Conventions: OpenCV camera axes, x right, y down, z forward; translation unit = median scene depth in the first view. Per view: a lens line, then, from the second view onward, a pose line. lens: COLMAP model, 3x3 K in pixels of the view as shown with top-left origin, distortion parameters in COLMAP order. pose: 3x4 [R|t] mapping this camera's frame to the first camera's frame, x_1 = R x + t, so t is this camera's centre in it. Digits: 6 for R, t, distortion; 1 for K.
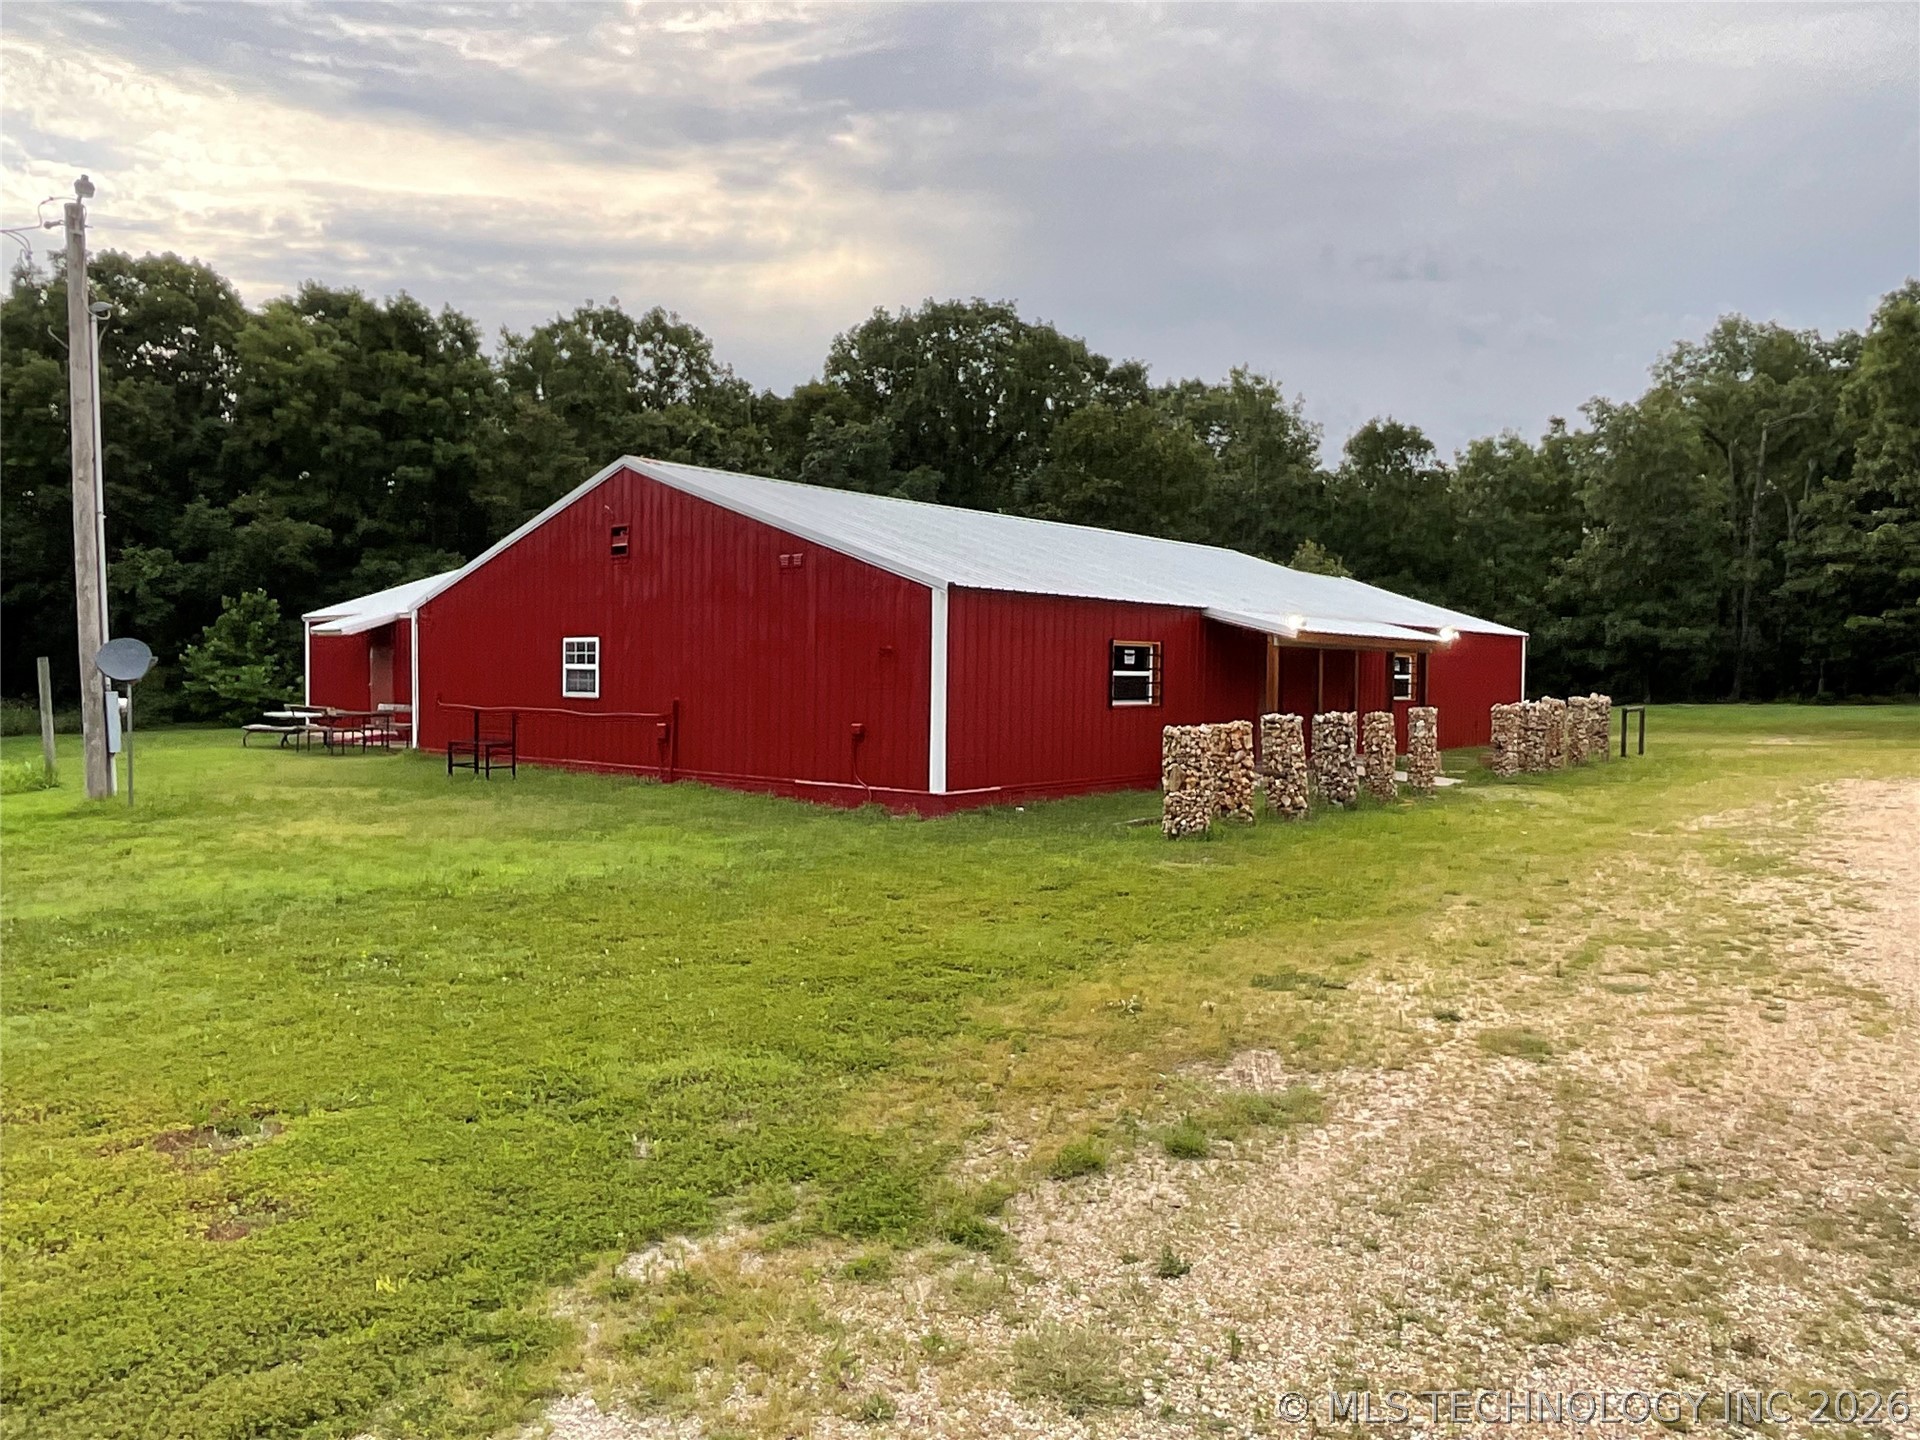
lens RADIAL K [[1374.8, 0, 959.8], [0, 1374.8, 744.6], [0, 0, 1]] dist [0.003029, 0.000983]
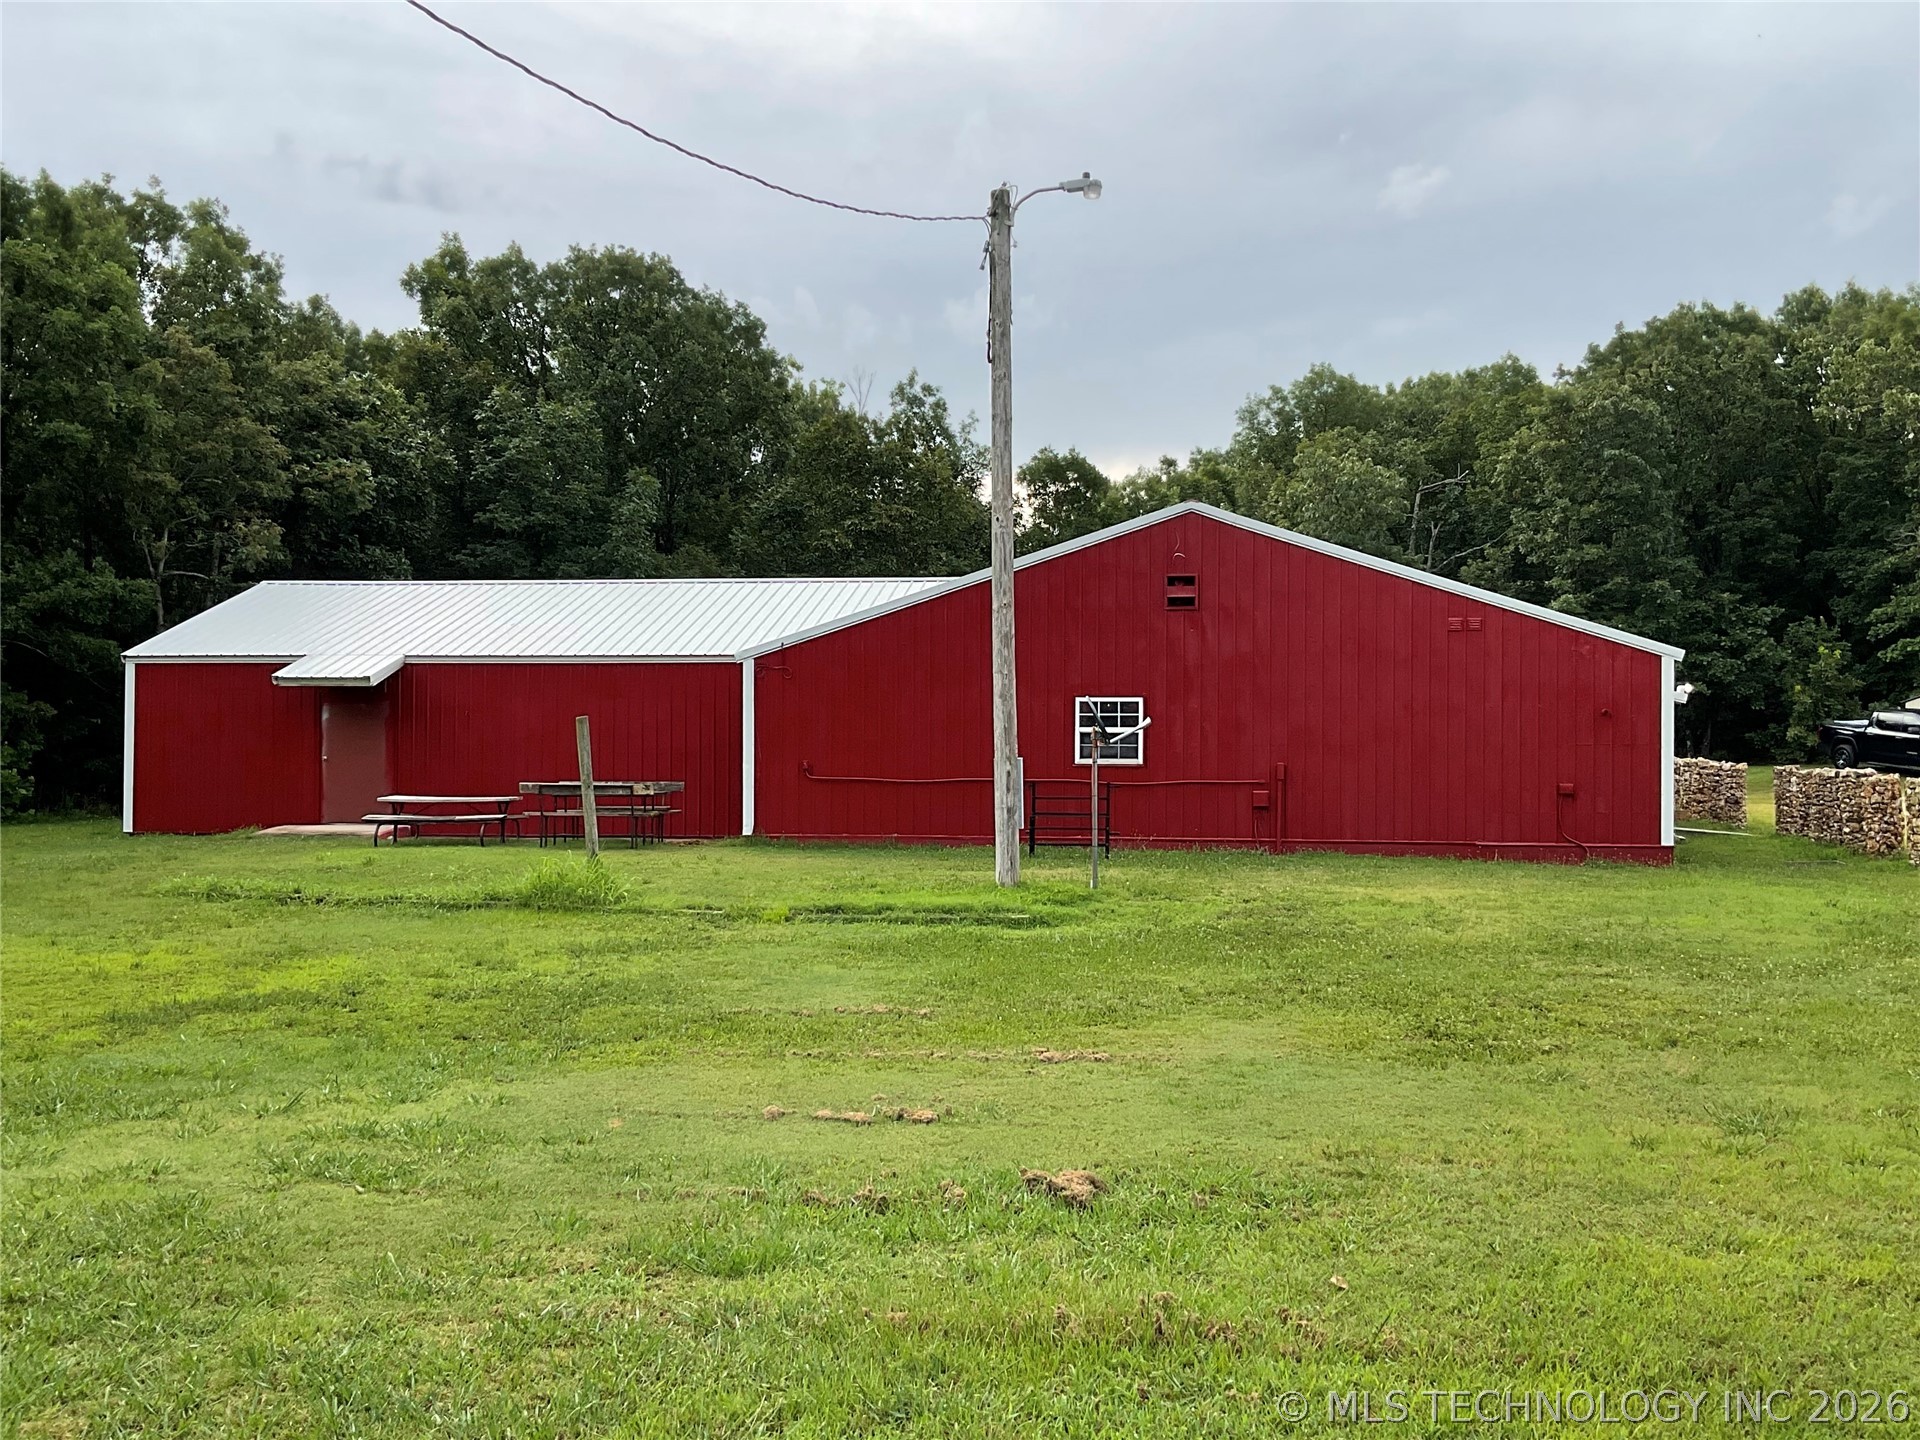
lens RADIAL K [[1989.0, 0, 961.6], [0, 1989.0, 742.3], [0, 0, 1]] dist [0.047904, 0.000000]
pose [[0.838121, -0.002856, 0.545477, -1.063779], [0.032168, 0.998505, -0.044198, 0.004923], [-0.544536, 0.054590, 0.836959, -0.016444]]
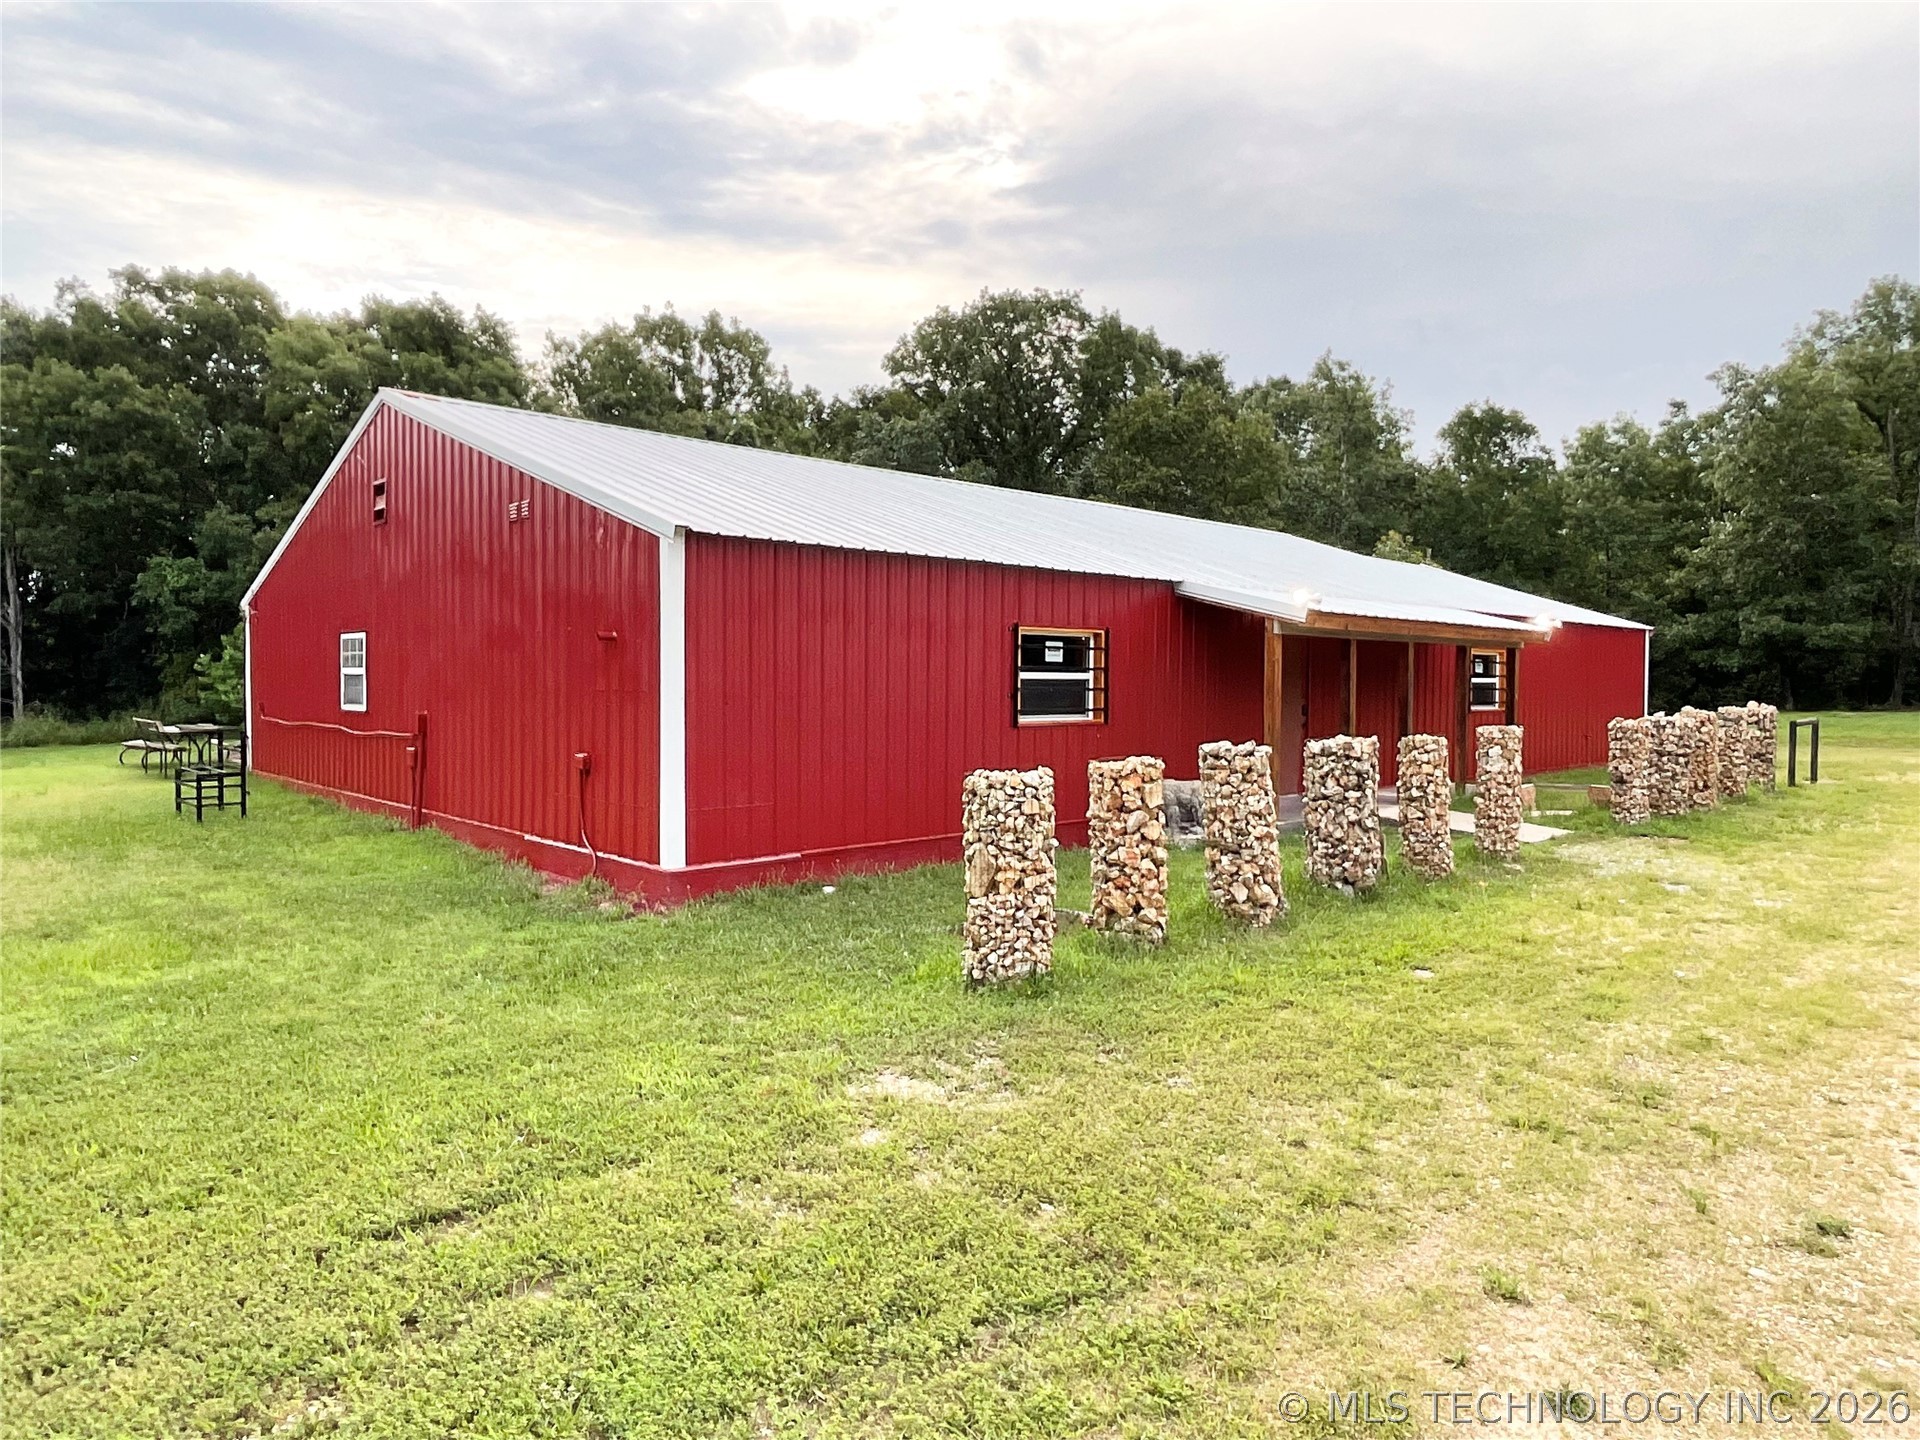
lens RADIAL K [[1215.6, 0, 961.9], [0, 1215.6, 731.6], [0, 0, 1]] dist [-0.013145, 0.015933]
pose [[0.993133, 0.000672, -0.116986, 0.141570], [-0.001857, 0.999948, -0.010019, -0.016838], [0.116973, 0.010167, 0.993083, 0.374138]]
